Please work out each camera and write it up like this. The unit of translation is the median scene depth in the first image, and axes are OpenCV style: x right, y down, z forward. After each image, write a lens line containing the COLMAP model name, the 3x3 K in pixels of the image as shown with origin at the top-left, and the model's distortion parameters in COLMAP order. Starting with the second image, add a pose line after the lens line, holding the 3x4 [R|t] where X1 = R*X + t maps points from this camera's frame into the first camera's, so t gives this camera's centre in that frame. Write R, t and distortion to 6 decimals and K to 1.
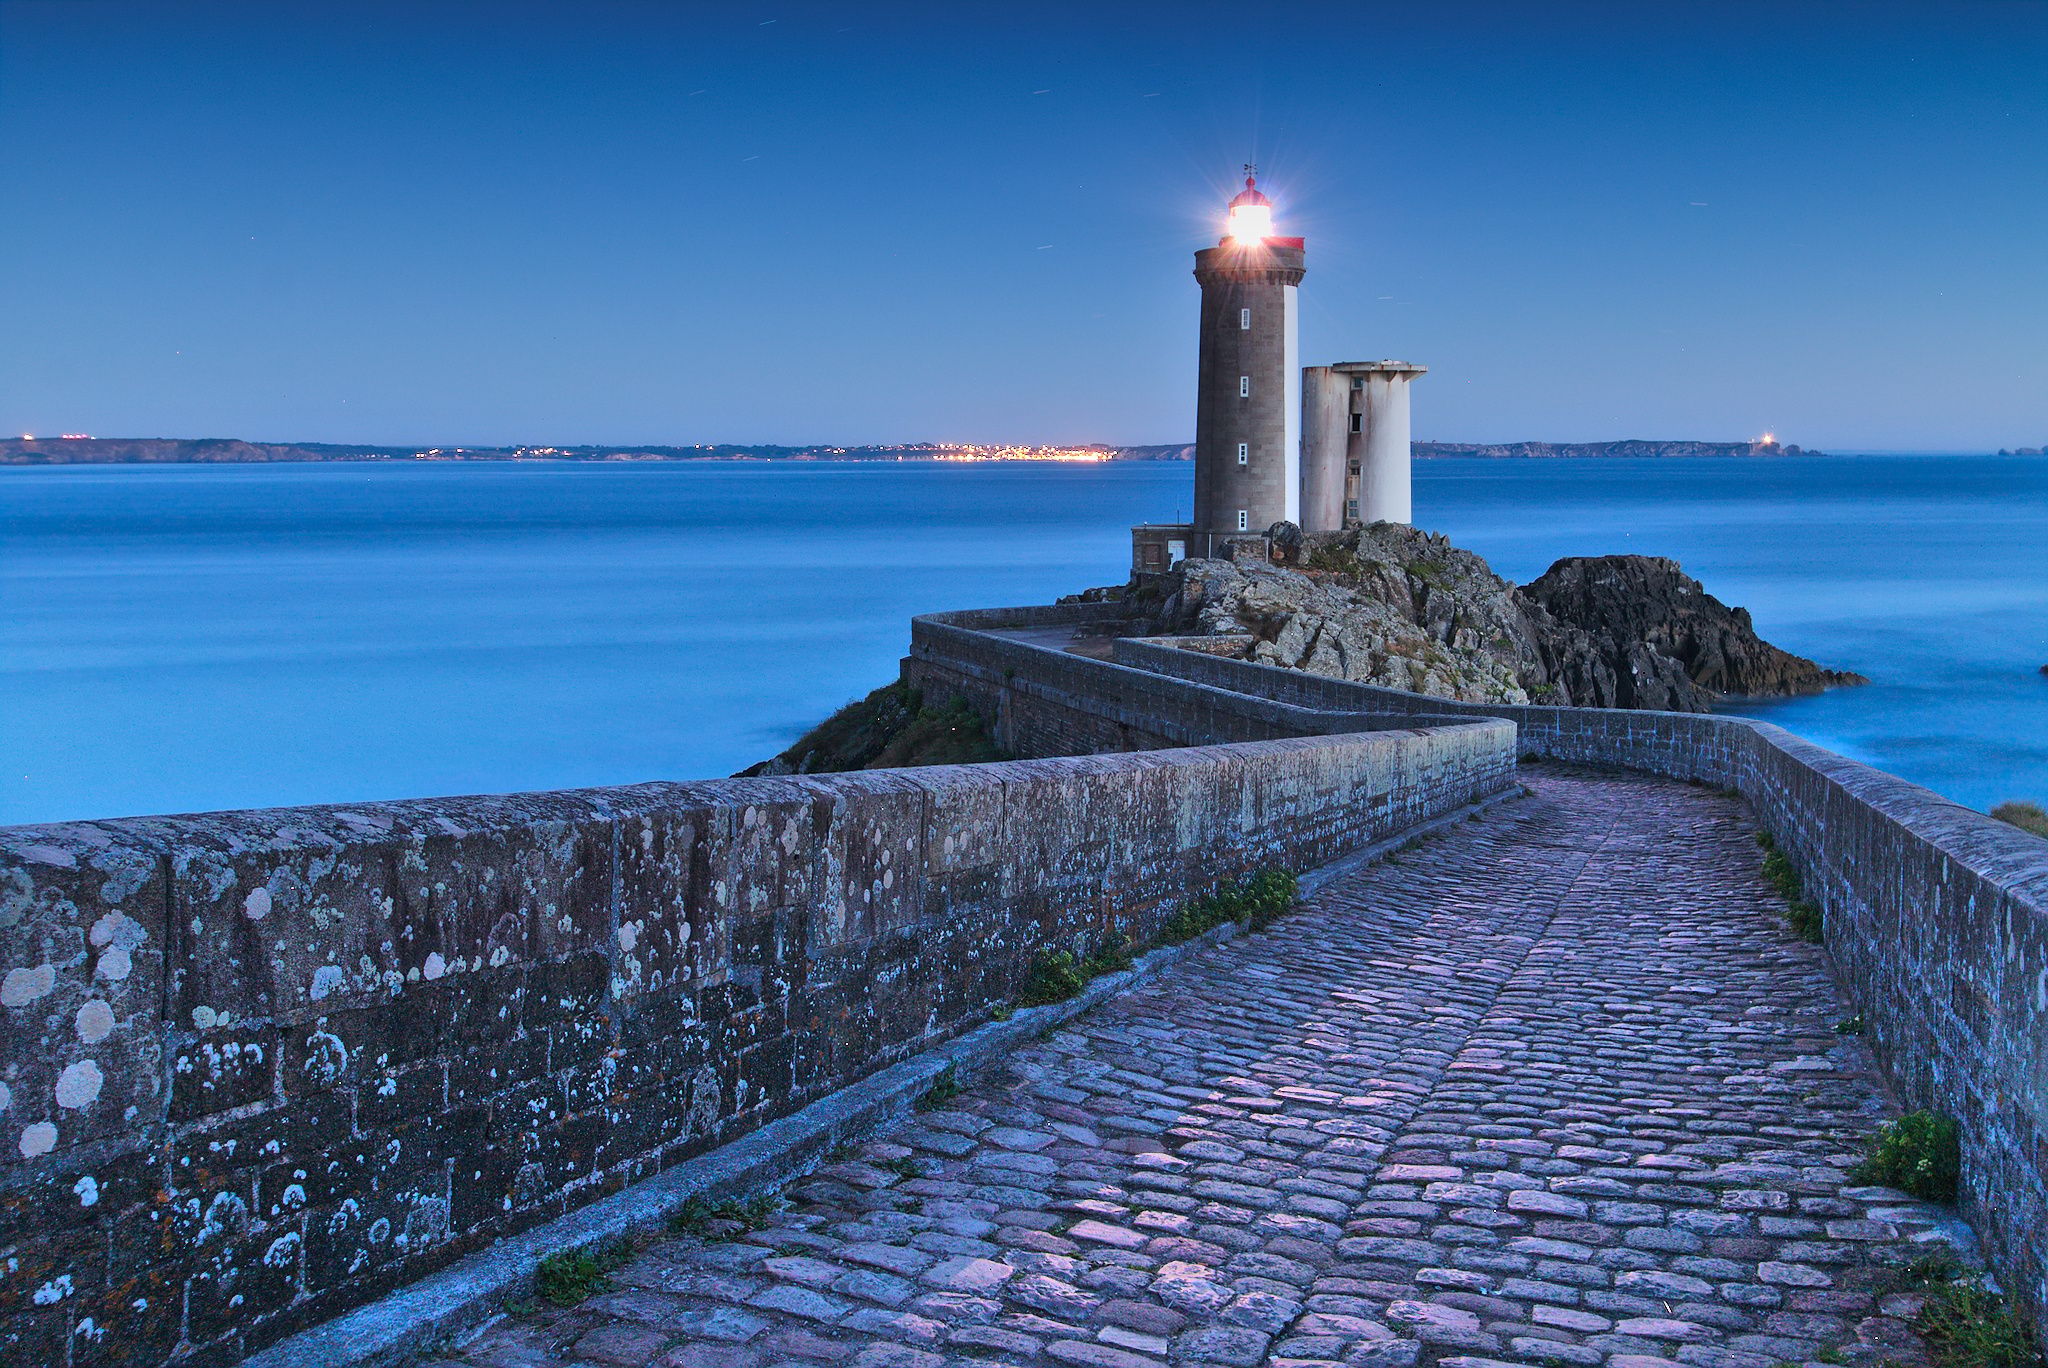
lens RADIAL K [[1874.1, 0, 1009.0], [0, 1874.1, 683.3], [0, 0, 1]] dist [0.018400, 0.000000]
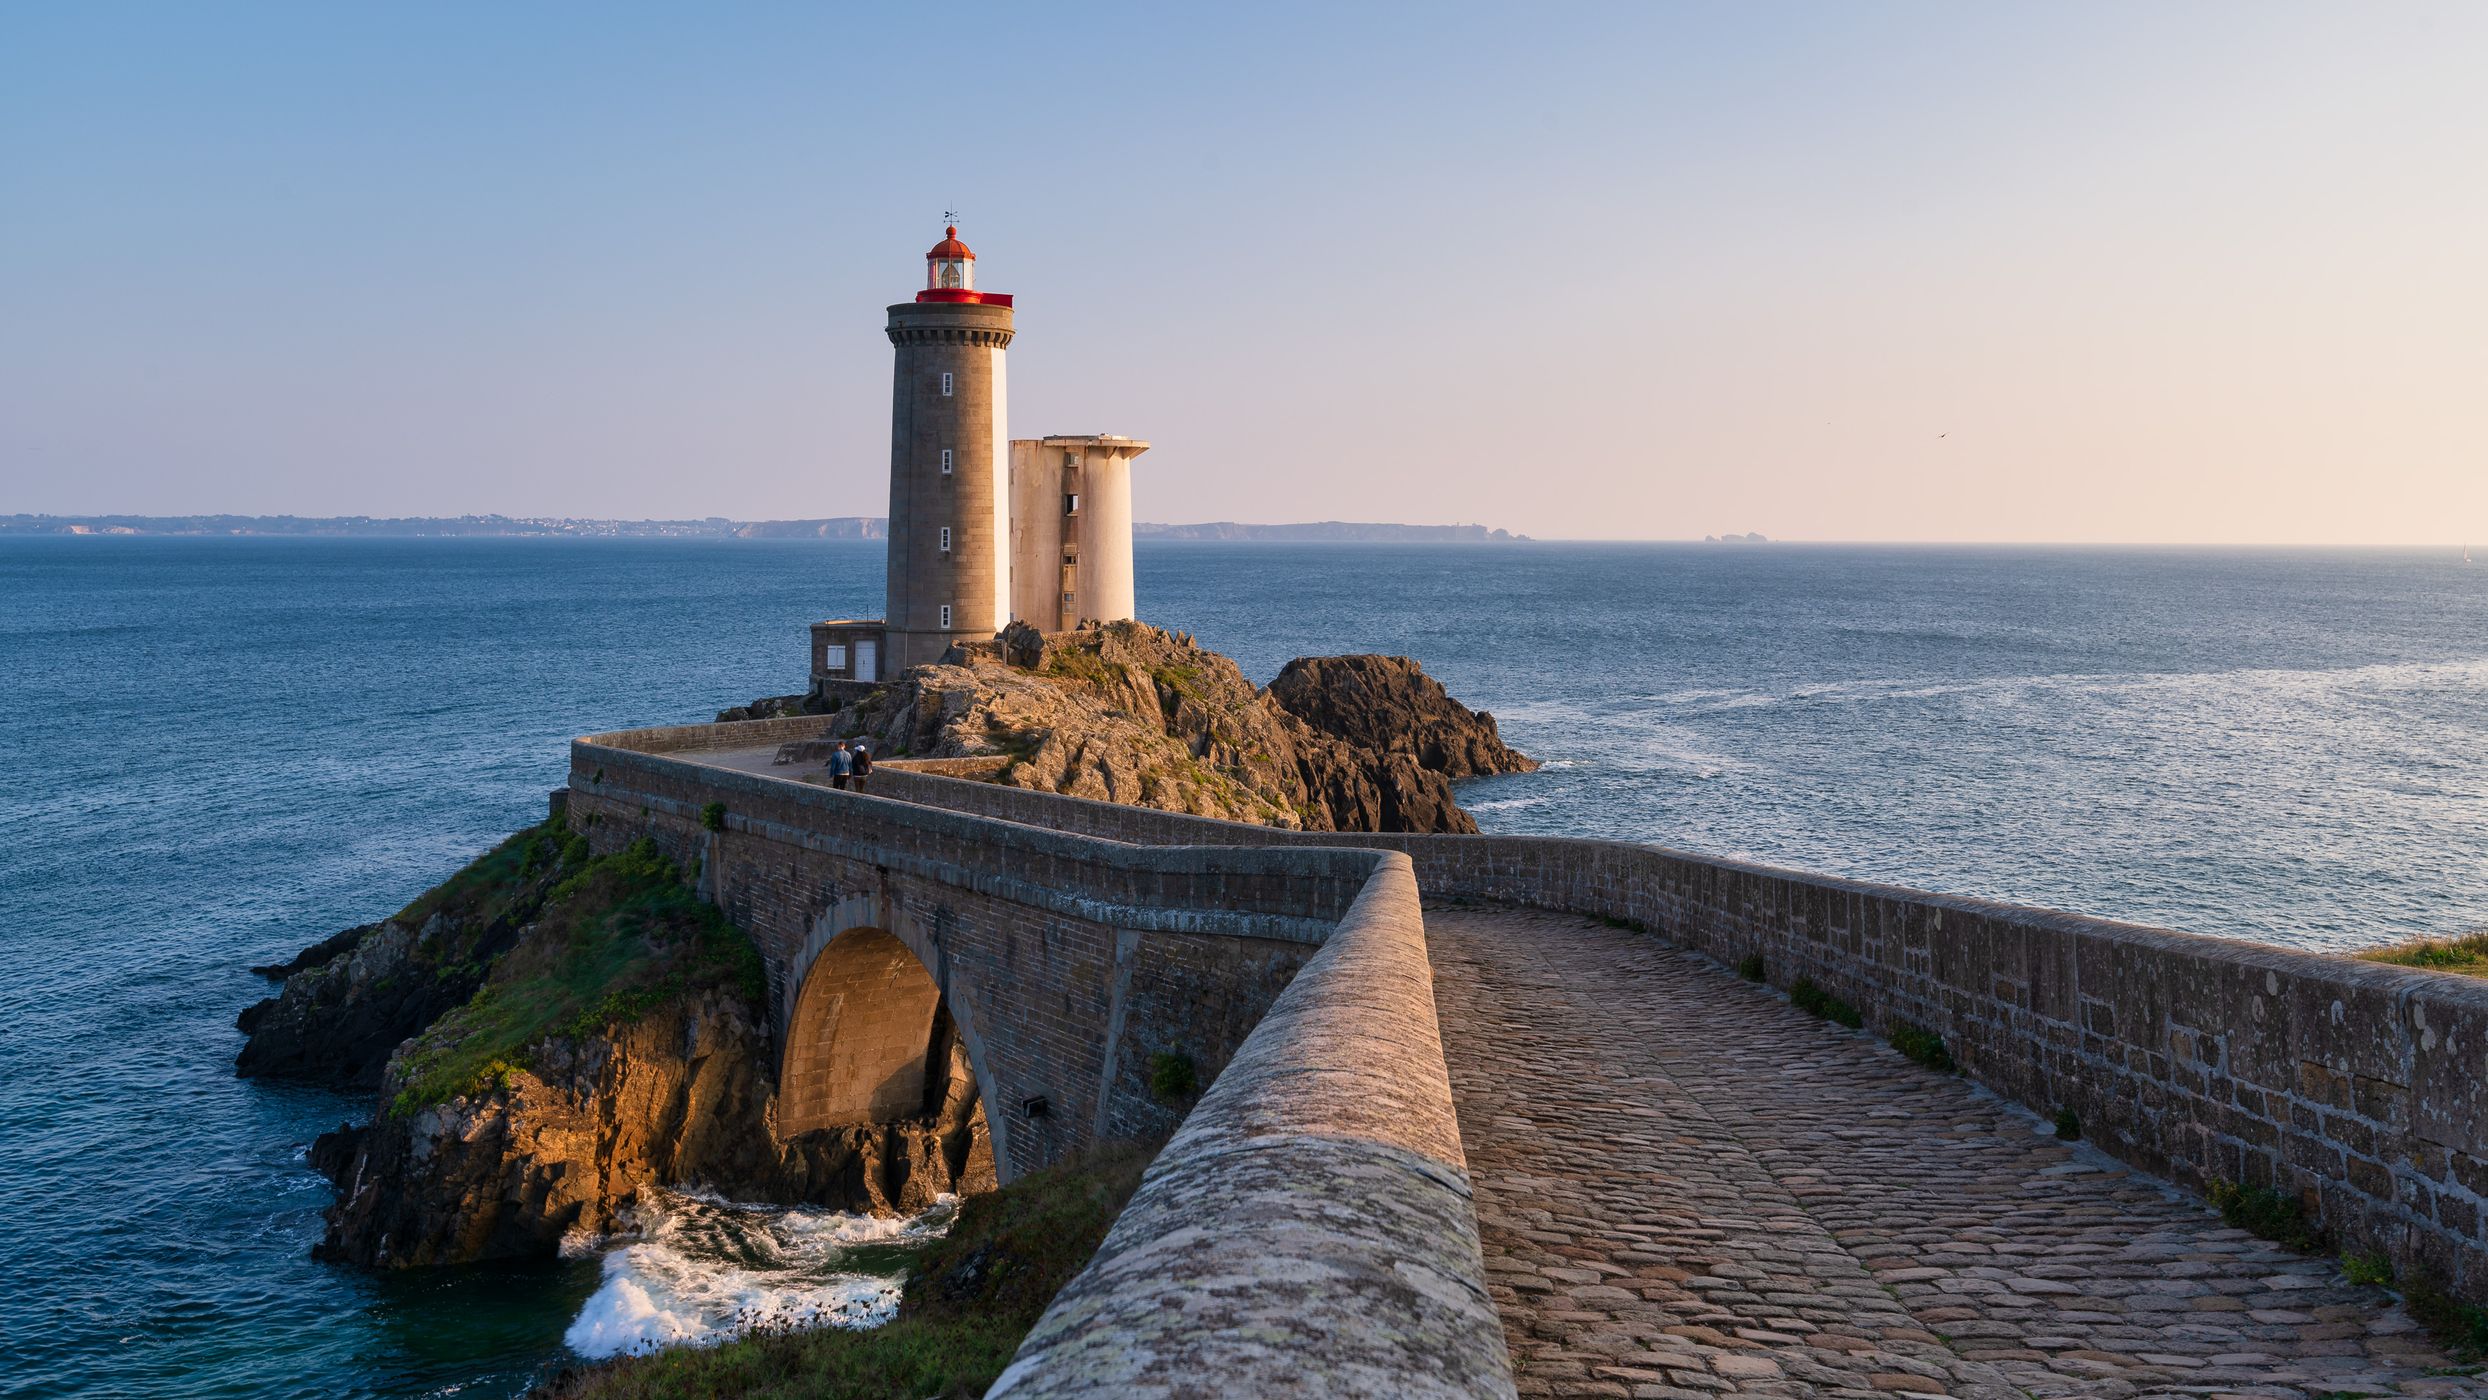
lens RADIAL K [[2254.0, 0, 1232.7], [0, 2254.0, 468.1], [0, 0, 1]] dist [-0.003813, 0.000000]
pose [[0.961117, 0.016640, 0.275640, -0.159301], [0.024546, 0.989084, -0.145295, -0.010381], [-0.275049, 0.146411, 0.950217, -0.074605]]
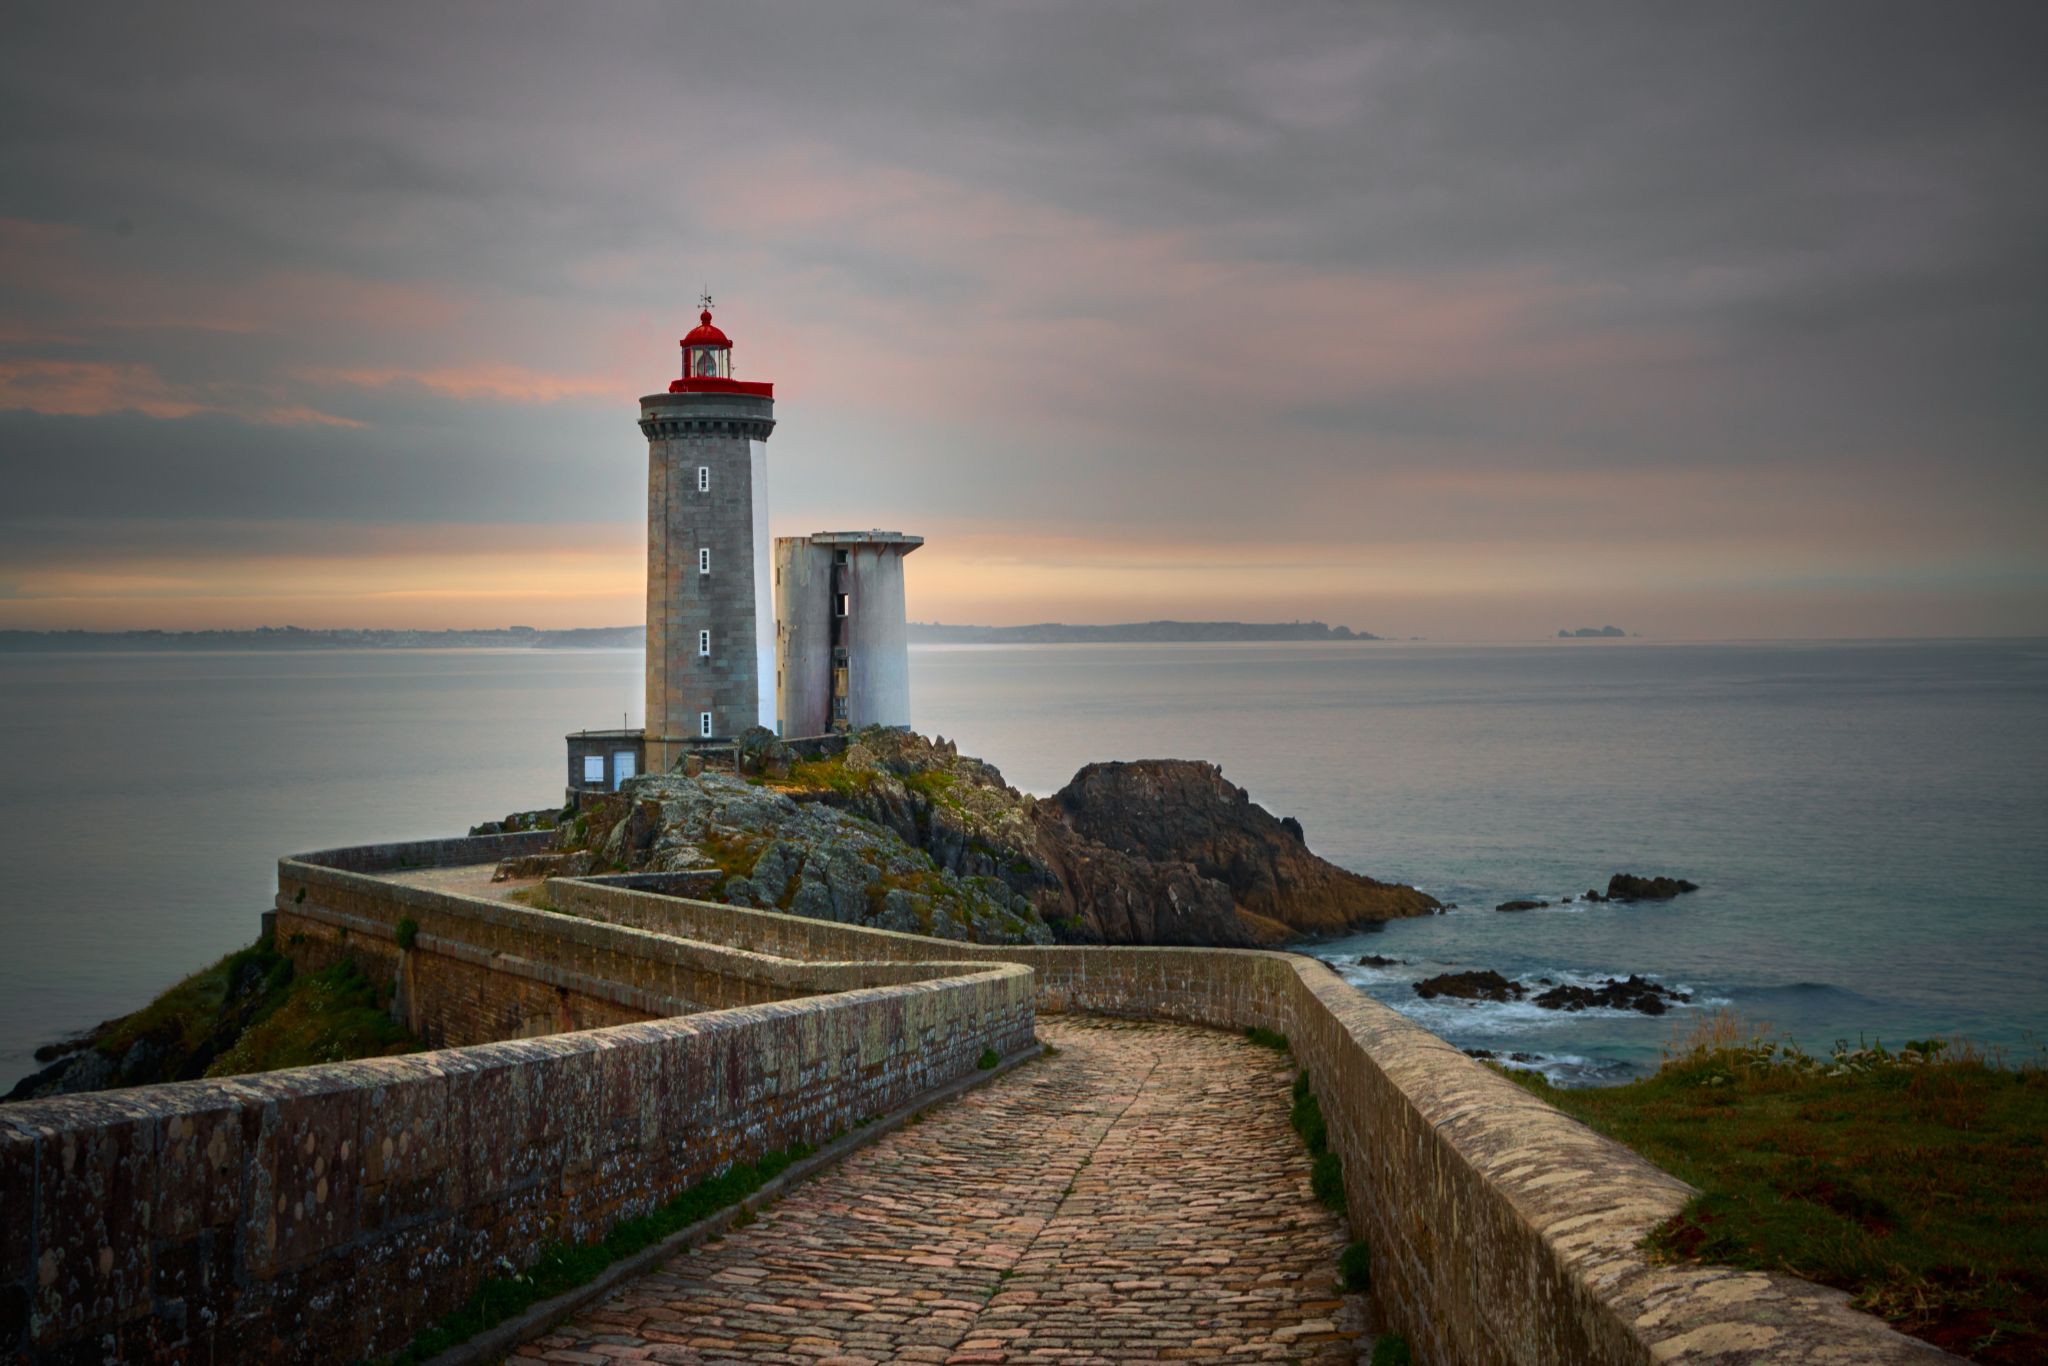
lens RADIAL K [[2358.3, 0, 1022.5], [0, 2358.3, 644.1], [0, 0, 1]] dist [-0.005686, 0.000000]
pose [[0.967079, -0.005471, 0.254418, -0.007685], [0.035614, 0.992839, -0.114024, -0.004174], [-0.251973, 0.119331, 0.960349, -0.057711]]
